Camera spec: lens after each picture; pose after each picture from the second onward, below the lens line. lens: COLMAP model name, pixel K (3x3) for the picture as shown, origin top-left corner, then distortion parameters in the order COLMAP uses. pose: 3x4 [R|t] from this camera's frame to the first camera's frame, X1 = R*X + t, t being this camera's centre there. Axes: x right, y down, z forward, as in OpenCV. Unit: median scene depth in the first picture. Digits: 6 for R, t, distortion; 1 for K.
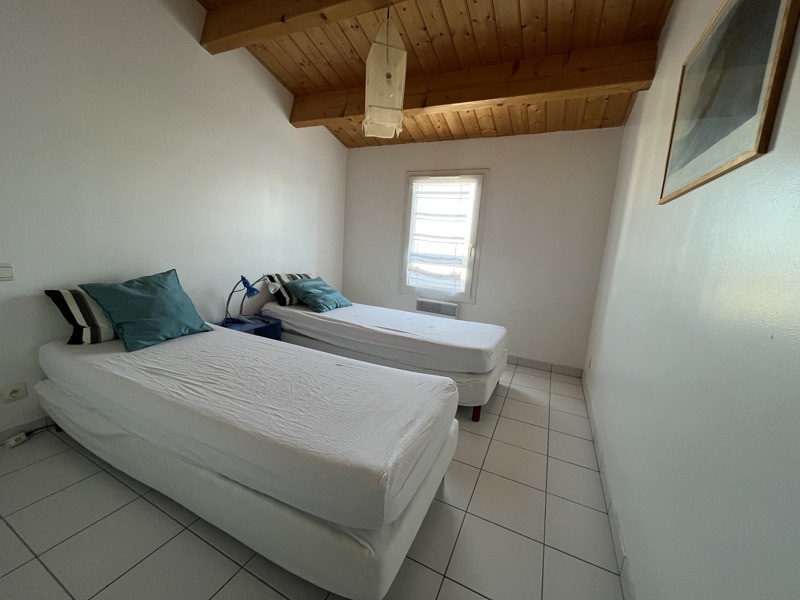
lens RADIAL K [[320.1, 0, 402.9], [0, 320.1, 299.6], [0, 0, 1]] dist [-0.001561, -0.000200]
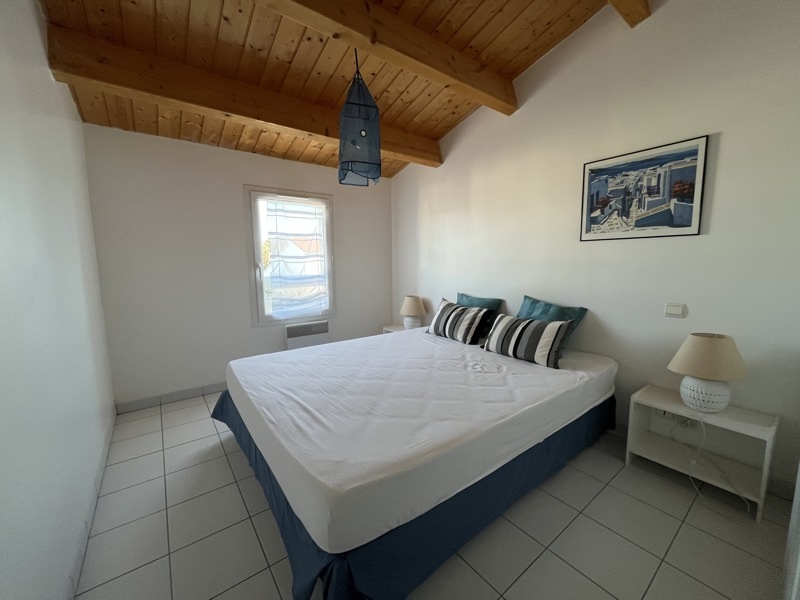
lens RADIAL K [[320.1, 0, 402.9], [0, 320.1, 299.6], [0, 0, 1]] dist [-0.001561, -0.000200]
pose [[0.446451, -0.168758, 0.878750, -0.613507], [0.199903, 0.976045, 0.085882, -0.091040], [-0.872193, 0.137322, 0.469491, 0.285953]]
